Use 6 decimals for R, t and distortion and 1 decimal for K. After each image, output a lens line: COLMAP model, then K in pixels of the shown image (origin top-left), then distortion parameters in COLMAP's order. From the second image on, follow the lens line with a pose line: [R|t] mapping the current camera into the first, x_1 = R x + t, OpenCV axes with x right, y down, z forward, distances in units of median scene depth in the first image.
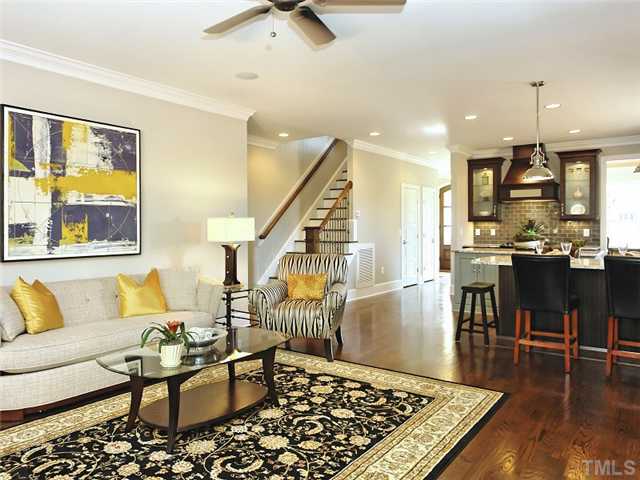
lens RADIAL K [[473.9, 0, 320.0], [0, 473.9, 240.0], [0, 0, 1]] dist [-0.007228, -0.000676]
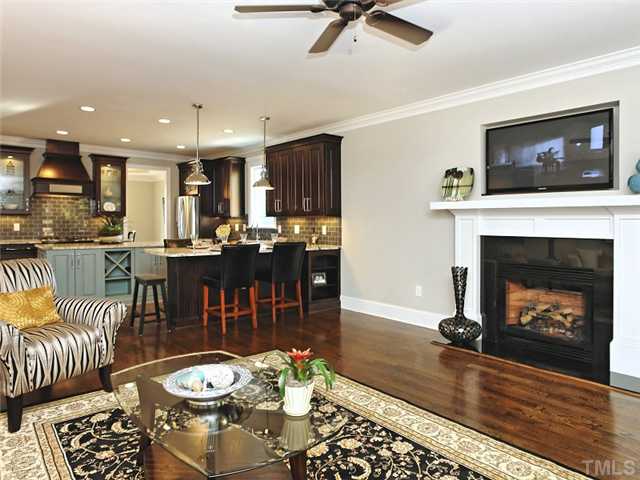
lens RADIAL K [[406.7, 0, 329.6], [0, 406.7, 223.9], [0, 0, 1]] dist [-0.001791, 0.000519]
pose [[0.234998, -0.003090, 0.971991, -0.554472], [0.023297, 0.999726, -0.002454, -0.013964], [-0.971717, 0.023221, 0.235005, 0.478032]]
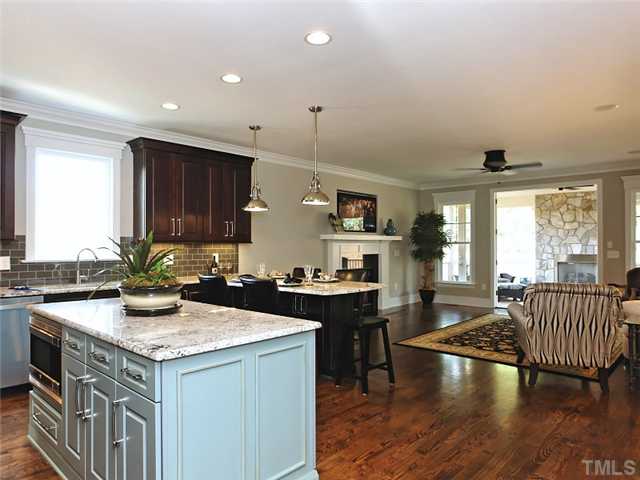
lens RADIAL K [[433.7, 0, 320.0], [0, 433.7, 240.0], [0, 0, 1]] dist [-0.011934, -0.000492]
pose [[-0.990149, -0.001971, 0.140004, 0.355965], [0.001157, 0.999752, 0.022253, -0.084651], [-0.140013, 0.022196, -0.989901, 2.199573]]
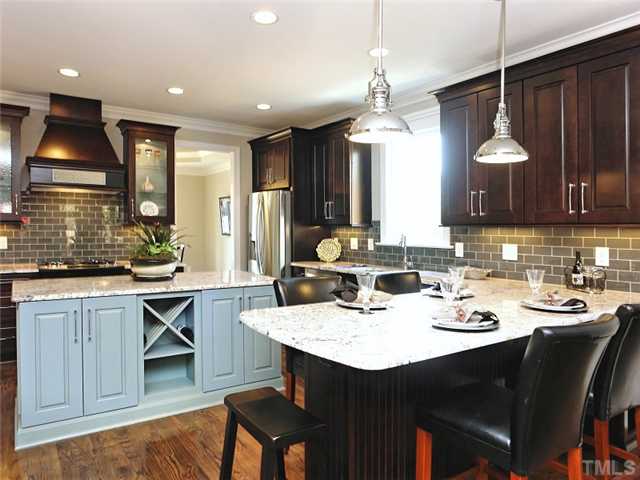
lens RADIAL K [[433.7, 0, 320.0], [0, 433.7, 240.0], [0, 0, 1]] dist [-0.011934, -0.000492]
pose [[0.344967, -0.020810, 0.938384, 0.057482], [0.019919, 0.999691, 0.014847, -0.042621], [-0.938403, 0.013570, 0.345275, 1.040223]]
